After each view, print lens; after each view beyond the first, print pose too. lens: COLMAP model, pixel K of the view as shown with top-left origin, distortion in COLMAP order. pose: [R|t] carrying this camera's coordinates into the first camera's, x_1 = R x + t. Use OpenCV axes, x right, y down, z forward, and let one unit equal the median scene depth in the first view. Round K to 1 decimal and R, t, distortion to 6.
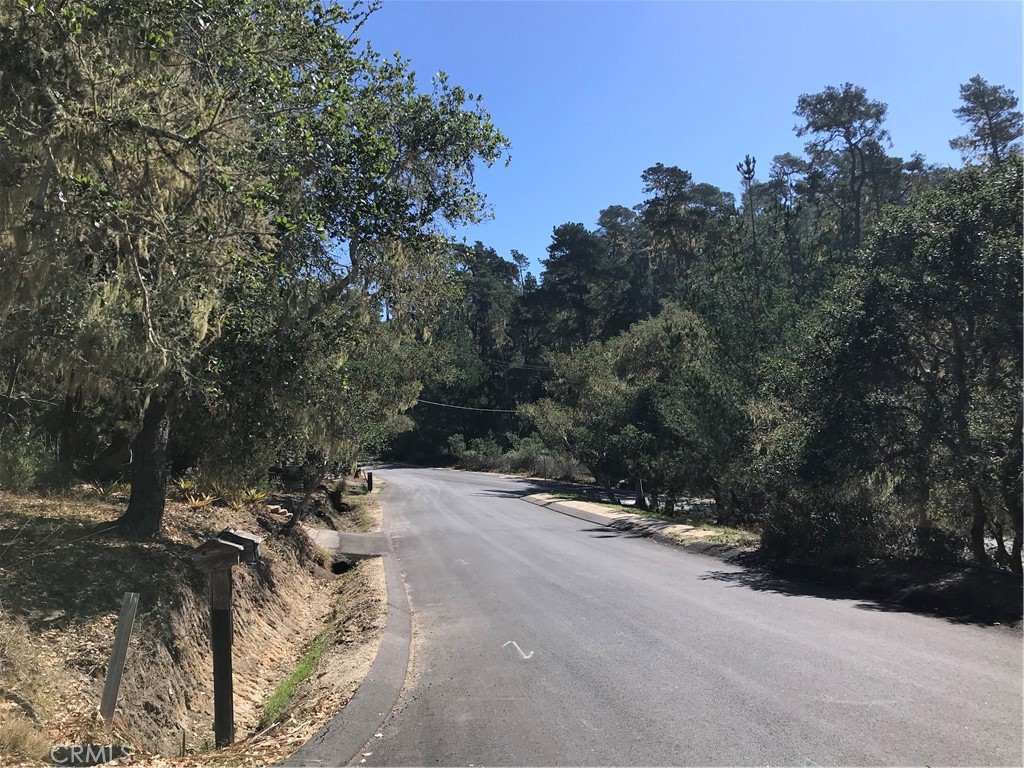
lens RADIAL K [[810.6, 0, 517.7], [0, 810.6, 381.3], [0, 0, 1]] dist [0.045042, -0.051568]
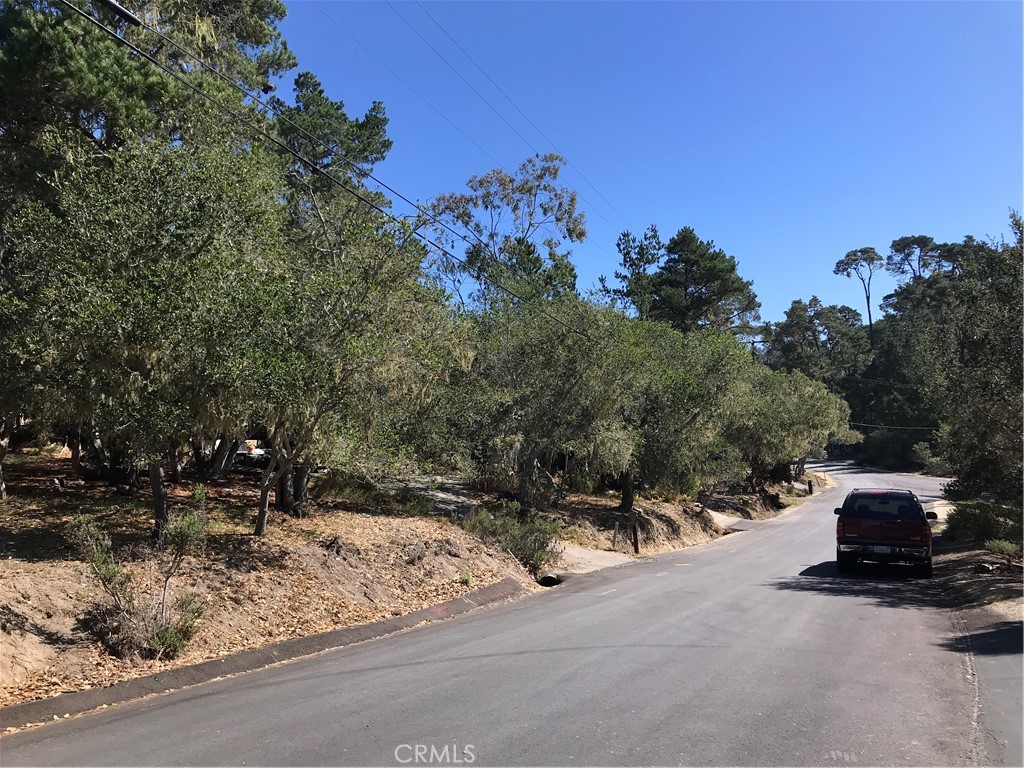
lens RADIAL K [[810.6, 0, 517.7], [0, 810.6, 381.3], [0, 0, 1]] dist [0.045042, -0.051568]
pose [[0.820147, -0.059003, -0.569102, 0.645714], [0.060786, 0.998025, -0.015872, -0.181302], [0.568914, -0.021576, 0.822114, -1.146553]]
